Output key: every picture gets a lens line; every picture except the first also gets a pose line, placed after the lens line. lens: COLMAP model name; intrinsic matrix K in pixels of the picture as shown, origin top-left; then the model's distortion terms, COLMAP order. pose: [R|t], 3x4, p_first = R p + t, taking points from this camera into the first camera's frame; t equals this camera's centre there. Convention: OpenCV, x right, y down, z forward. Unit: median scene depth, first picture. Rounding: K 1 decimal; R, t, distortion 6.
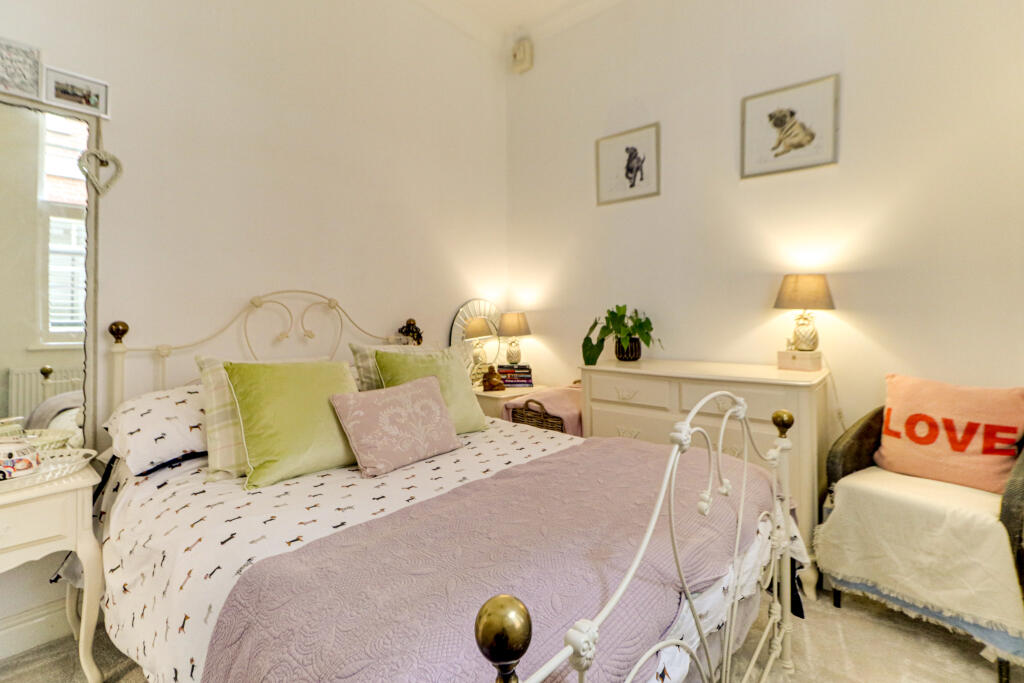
lens RADIAL K [[468.1, 0, 513.1], [0, 468.1, 337.1], [0, 0, 1]] dist [0.005900, -0.005647]
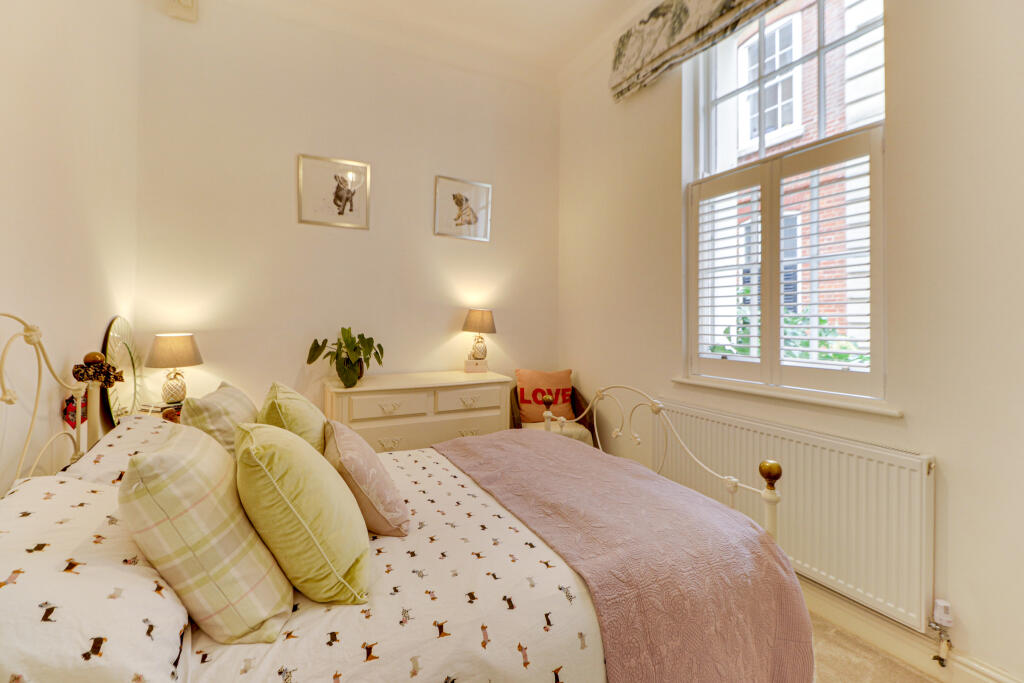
lens RADIAL K [[468.1, 0, 515.9], [0, 468.1, 350.5], [0, 0, 1]] dist [0.005900, -0.005647]
pose [[0.363753, -0.053551, 0.929955, -0.732028], [0.033899, 0.998446, 0.044235, -0.061453], [-0.930878, 0.015434, 0.365003, 0.316589]]
